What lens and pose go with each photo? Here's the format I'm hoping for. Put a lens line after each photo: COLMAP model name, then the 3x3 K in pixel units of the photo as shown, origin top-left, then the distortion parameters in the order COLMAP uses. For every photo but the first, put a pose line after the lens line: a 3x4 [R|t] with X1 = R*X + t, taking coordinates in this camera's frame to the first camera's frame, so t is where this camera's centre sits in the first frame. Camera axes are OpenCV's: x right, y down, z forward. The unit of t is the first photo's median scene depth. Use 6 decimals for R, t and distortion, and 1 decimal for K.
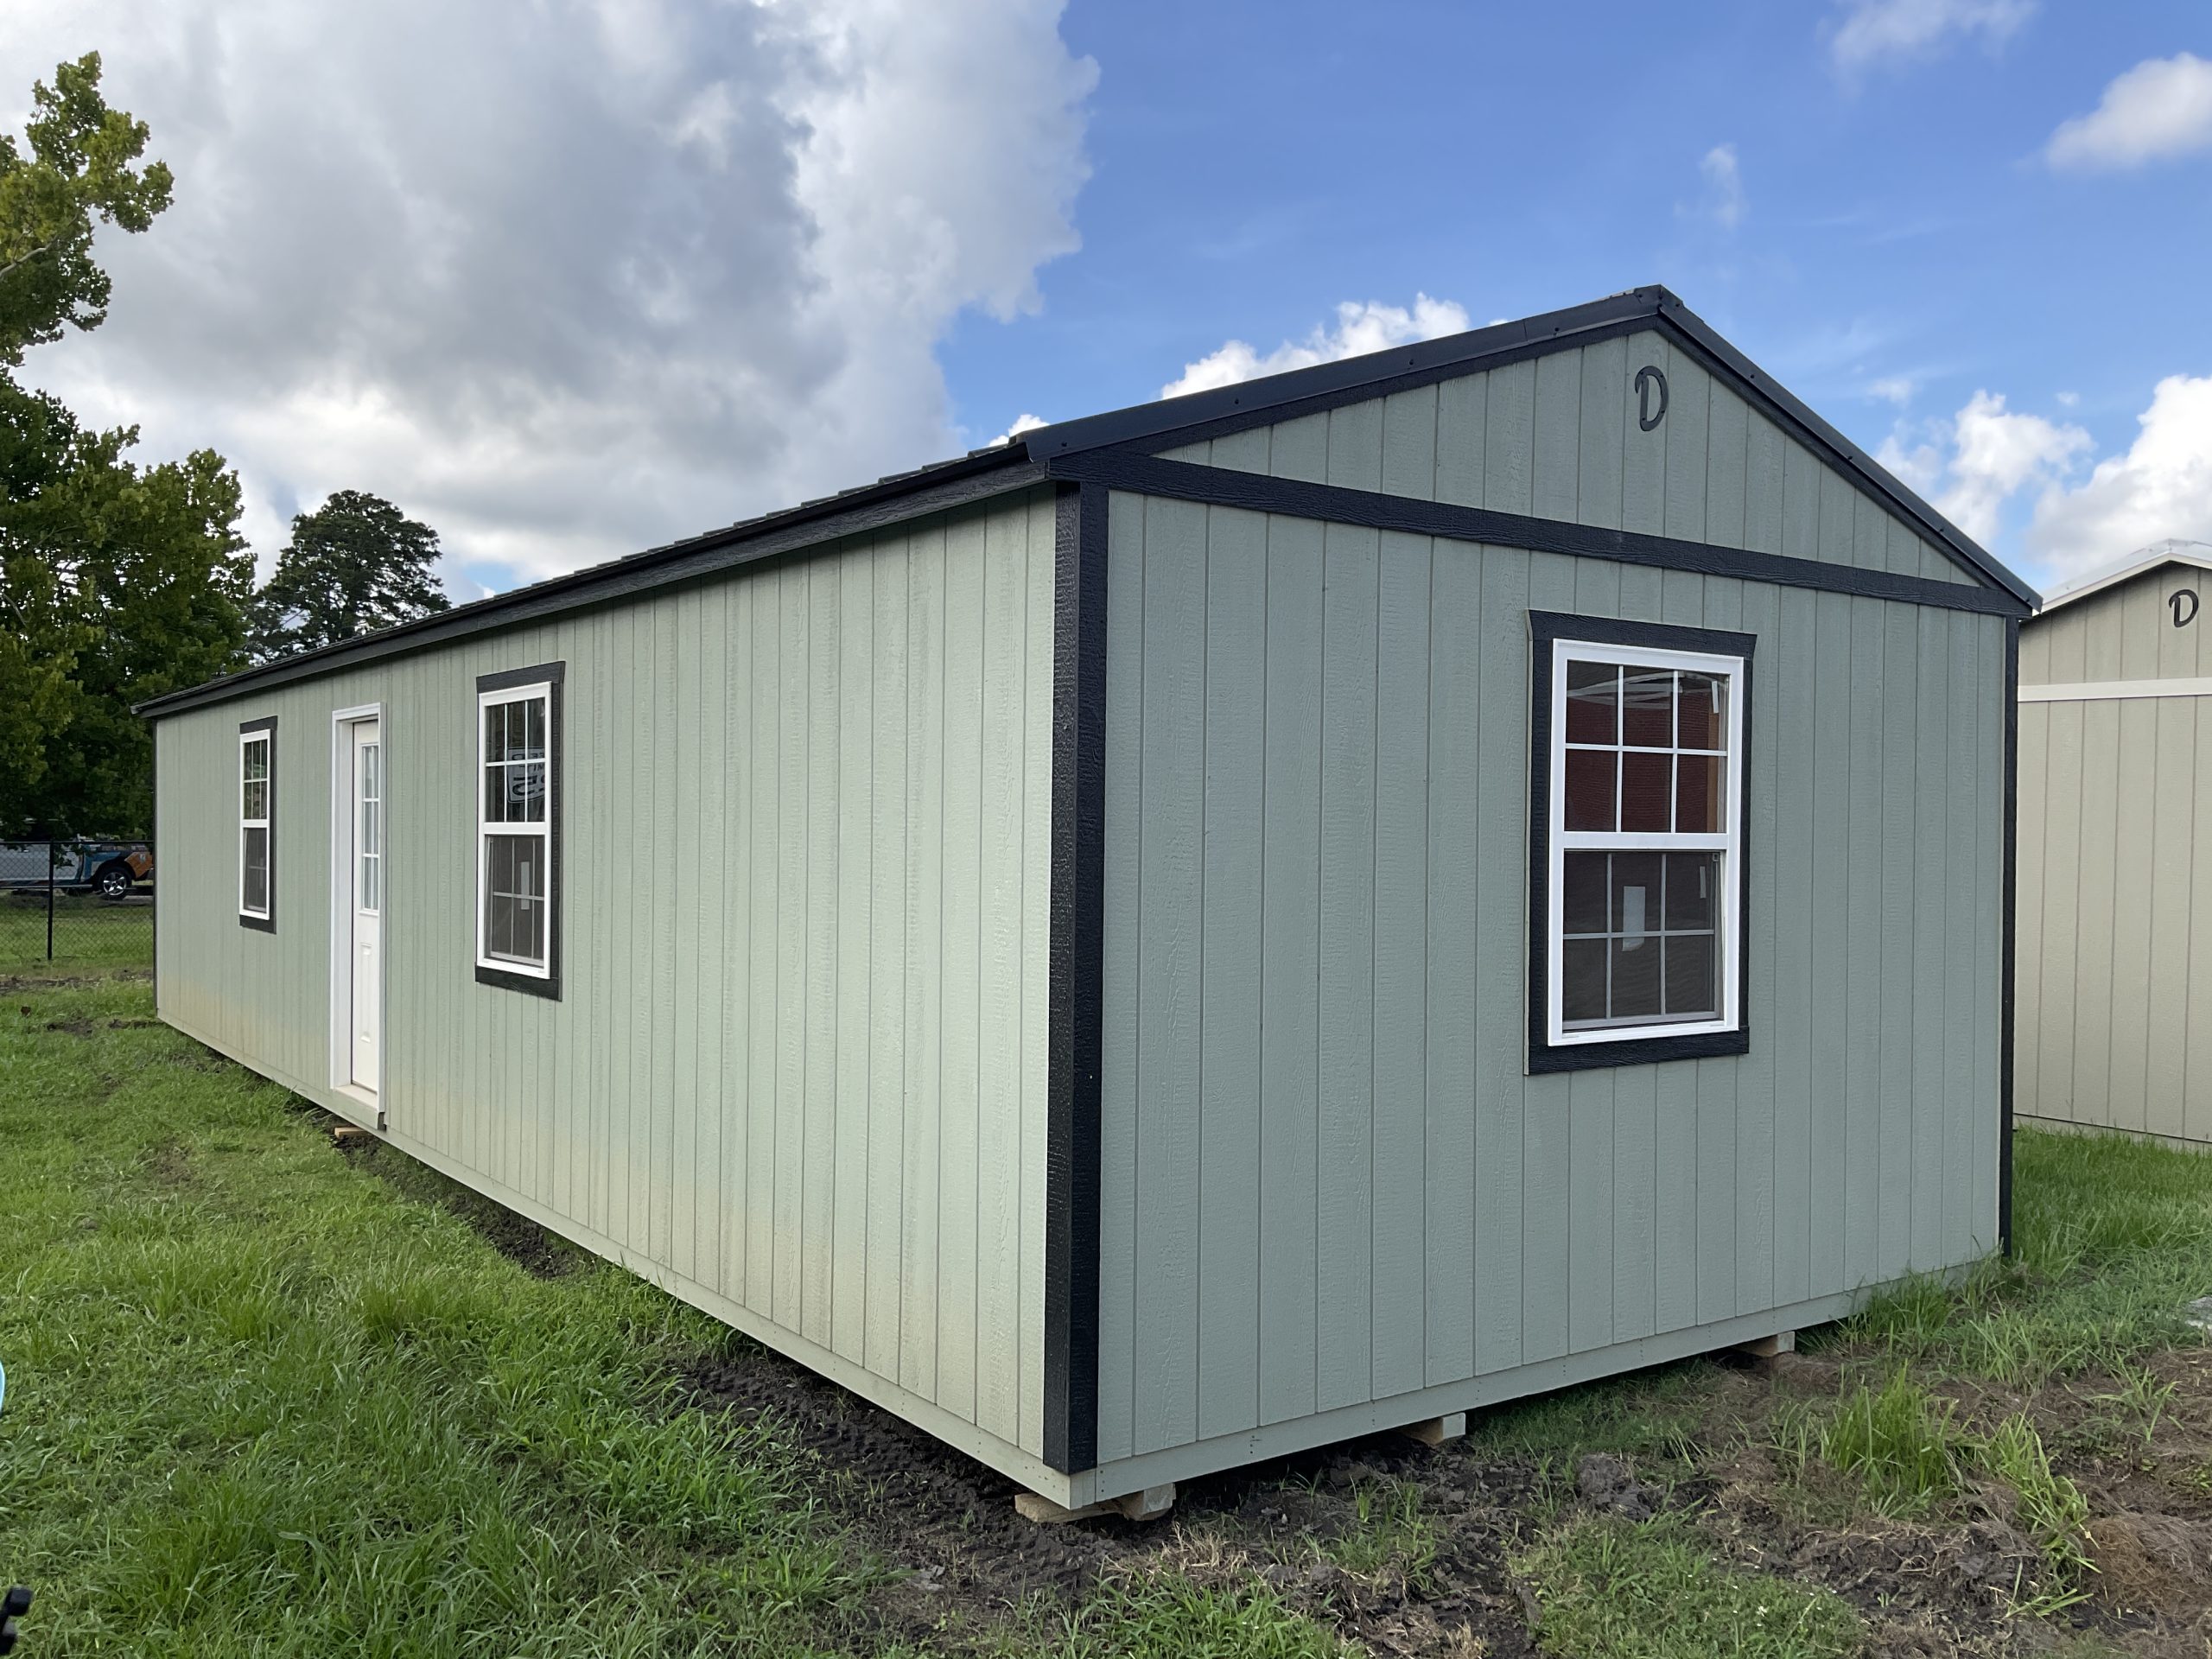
lens RADIAL K [[1903.7, 0, 1106.0], [0, 1903.7, 829.5], [0, 0, 1]] dist [-0.001181, -0.000340]
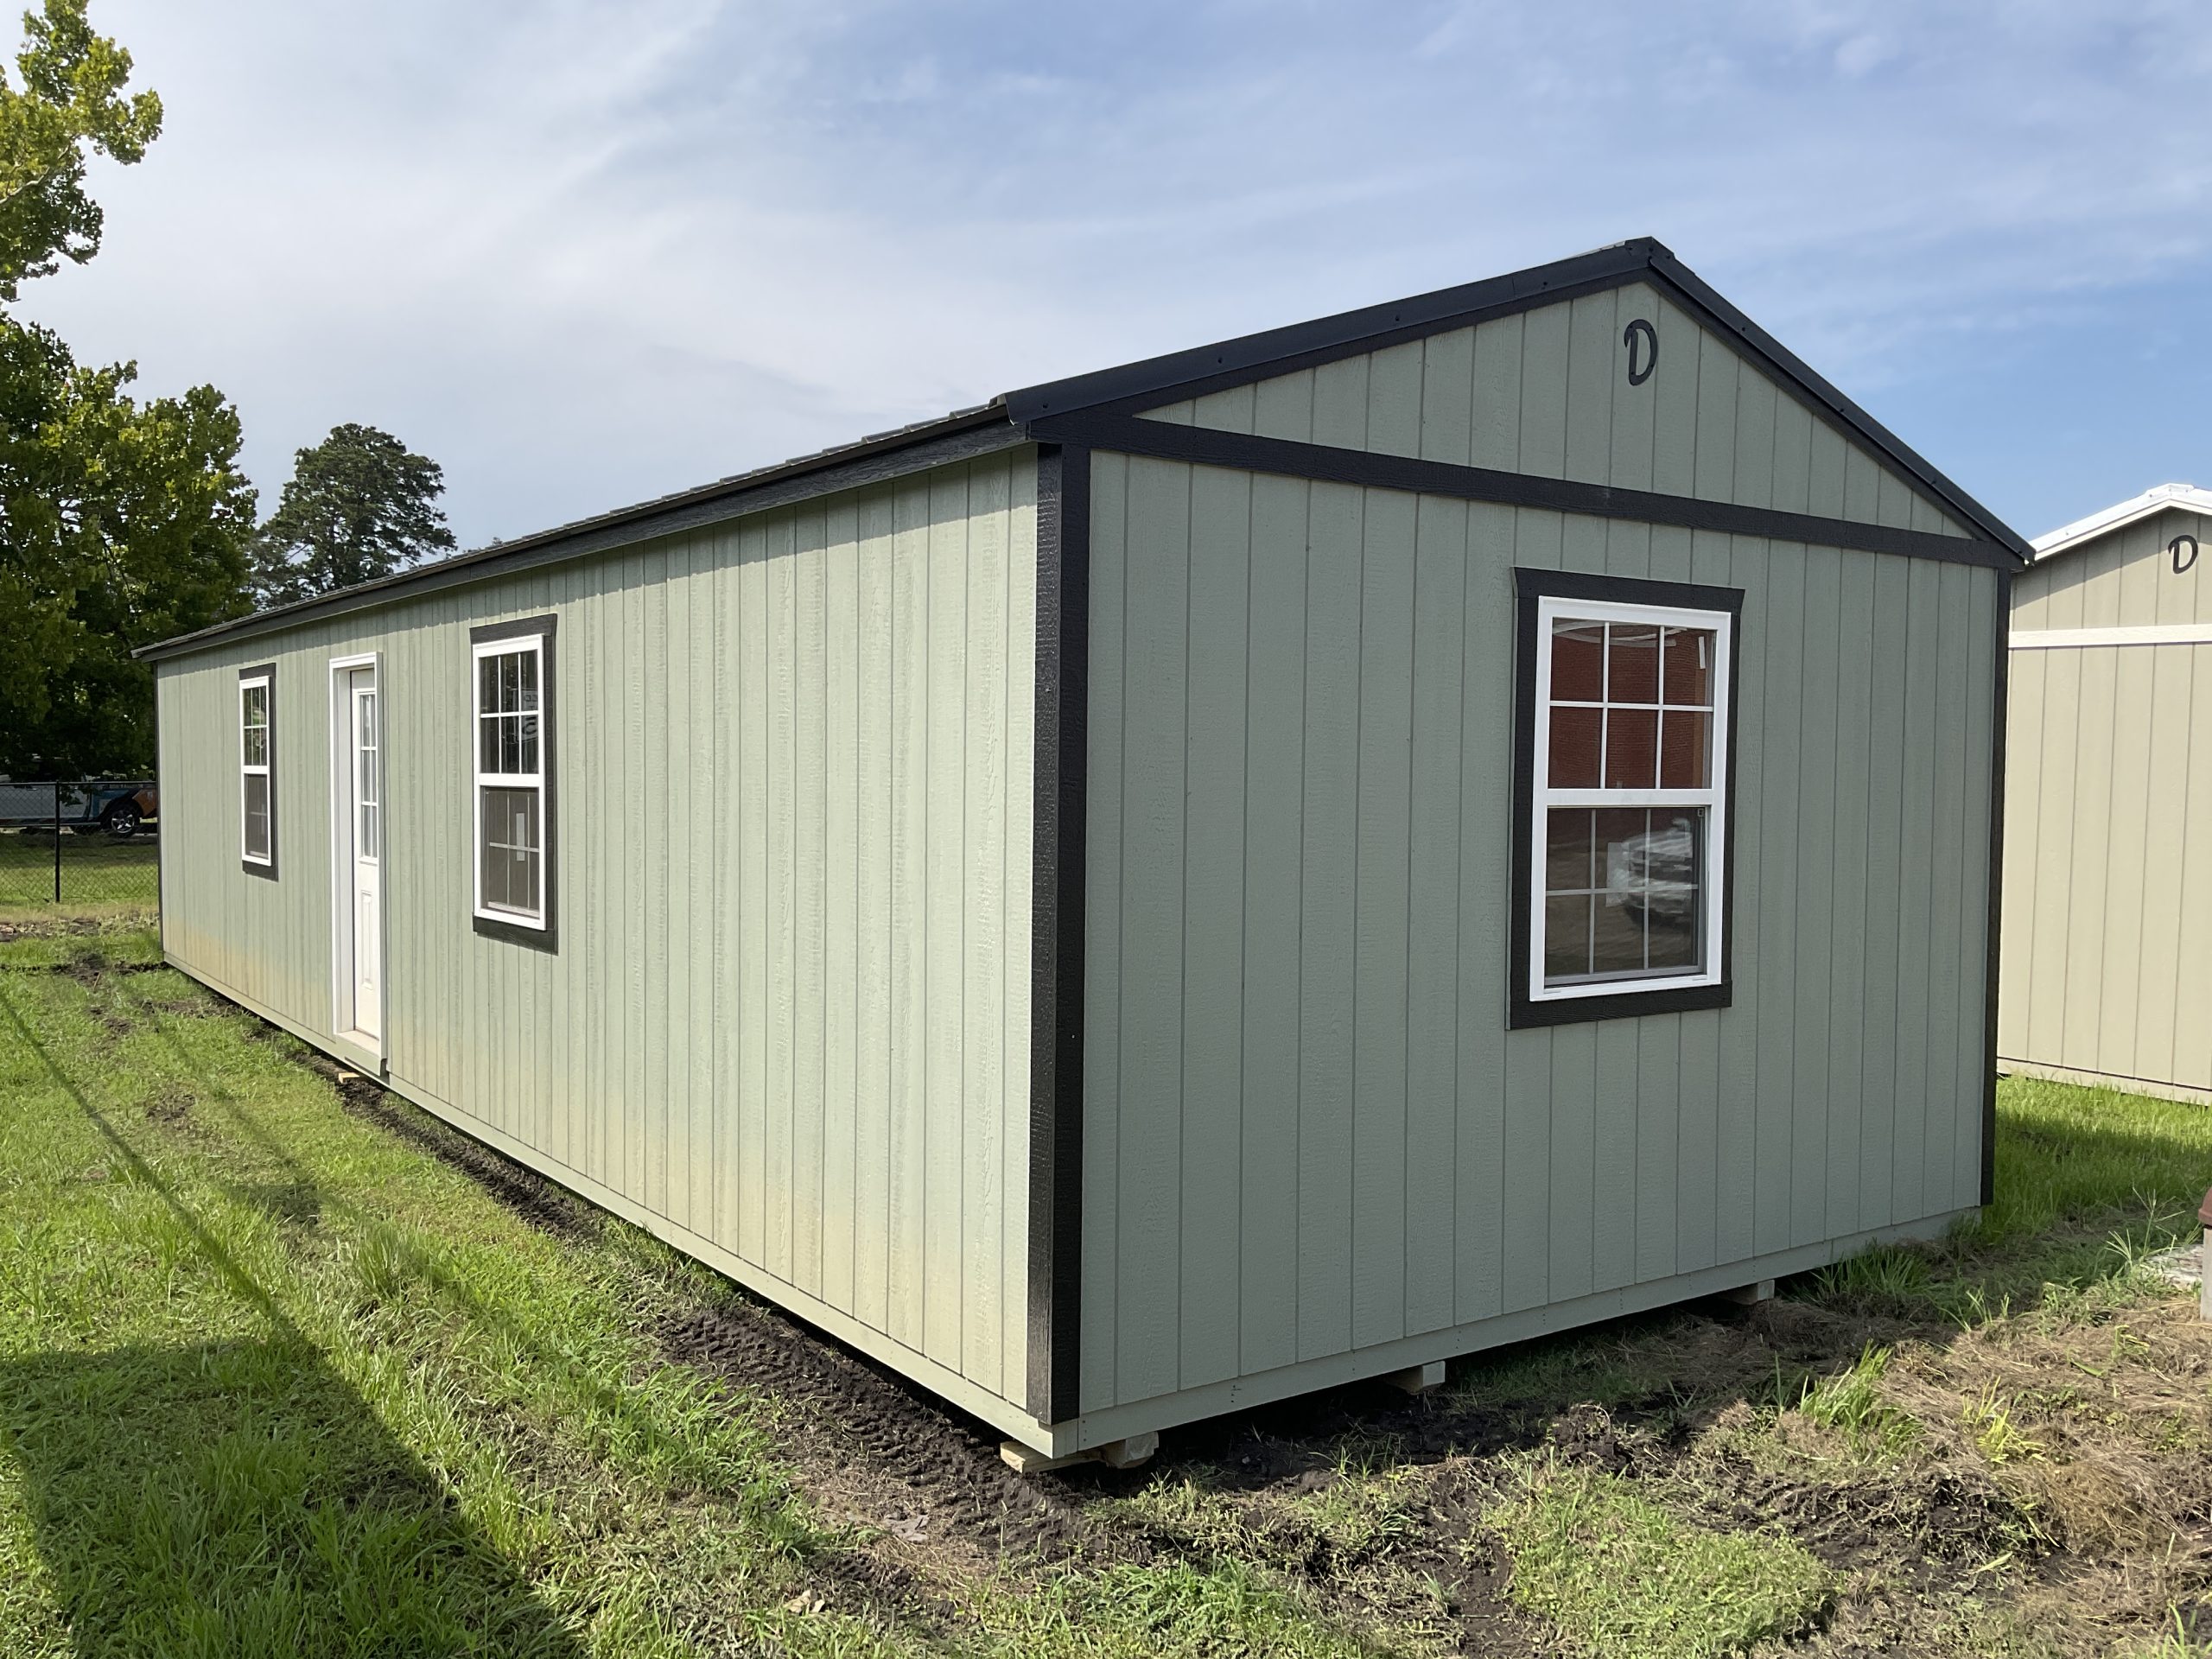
lens RADIAL K [[1902.0, 0, 1109.0], [0, 1902.0, 843.8], [0, 0, 1]] dist [0.004085, -0.012051]
pose [[0.999996, -0.000812, -0.002549, 0.011021], [0.000917, 0.999143, 0.041393, -0.011132], [0.002513, -0.041395, 0.999140, -0.004149]]
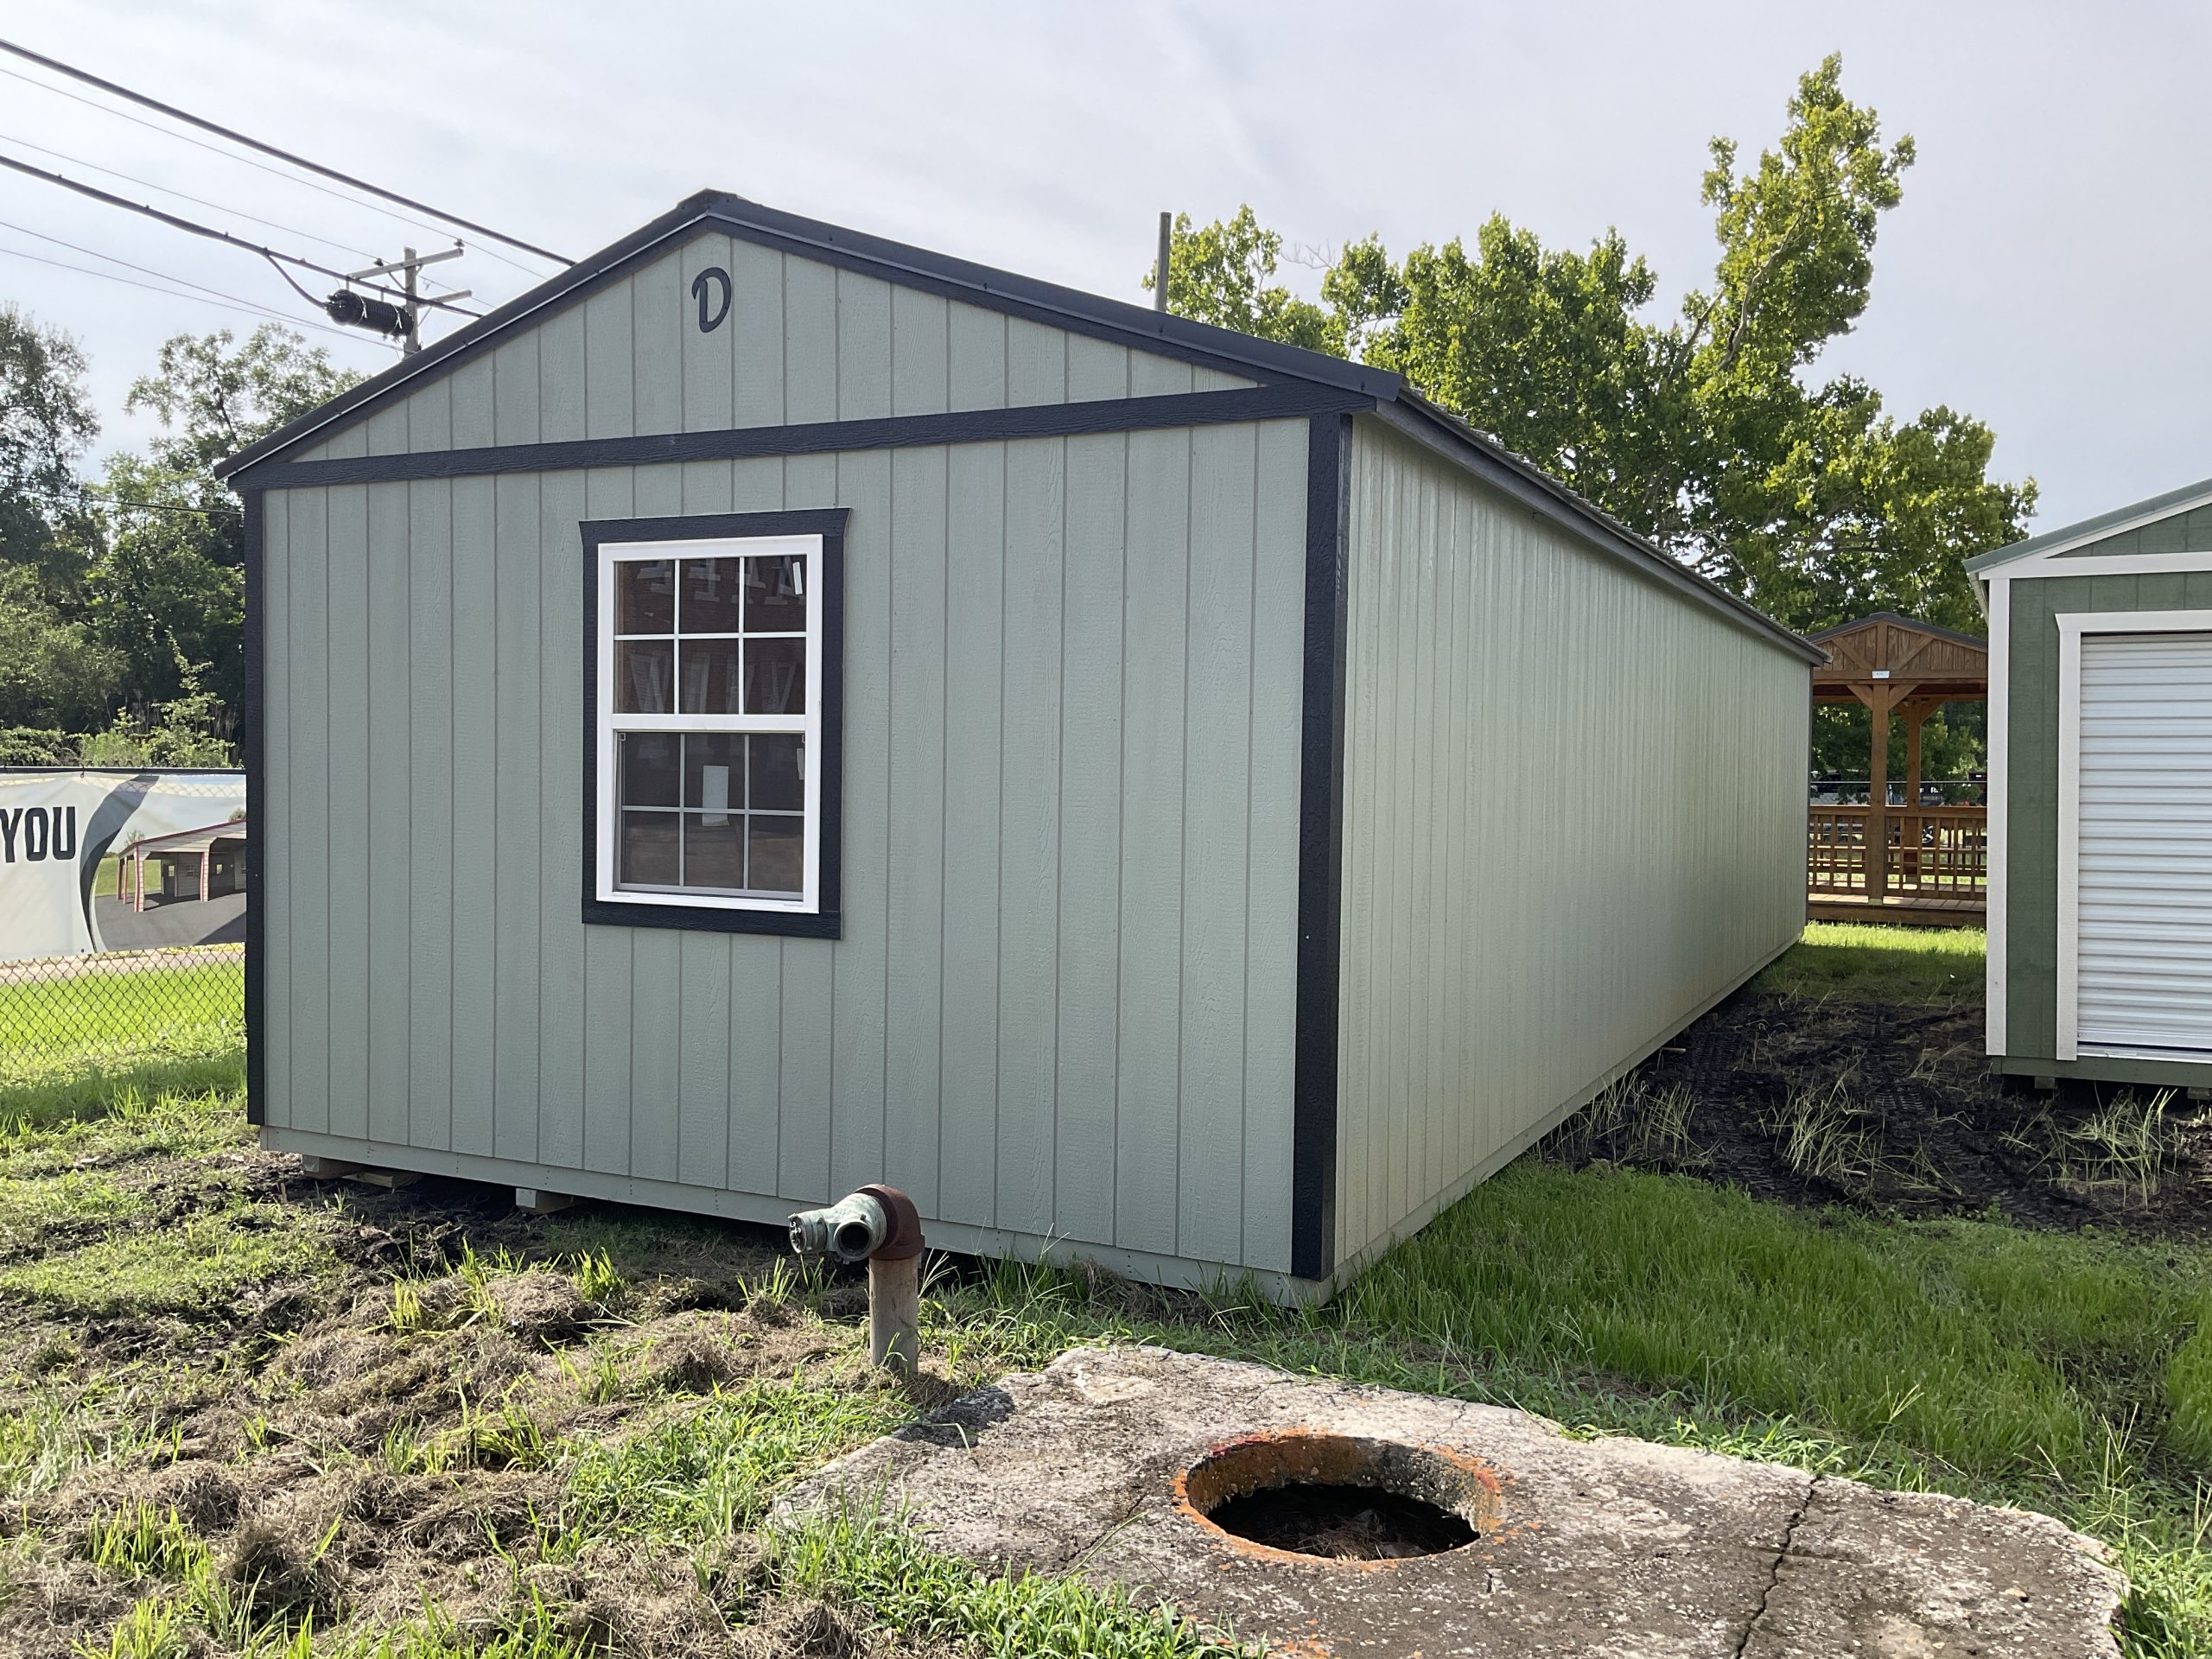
lens RADIAL K [[1807.0, 0, 1106.0], [0, 1807.0, 829.5], [0, 0, 1]] dist [0.006379, 0.004007]
pose [[0.492222, 0.036747, -0.869694, 1.250746], [-0.005393, 0.999218, 0.039167, 0.024644], [0.870453, -0.014588, 0.492035, 0.685112]]
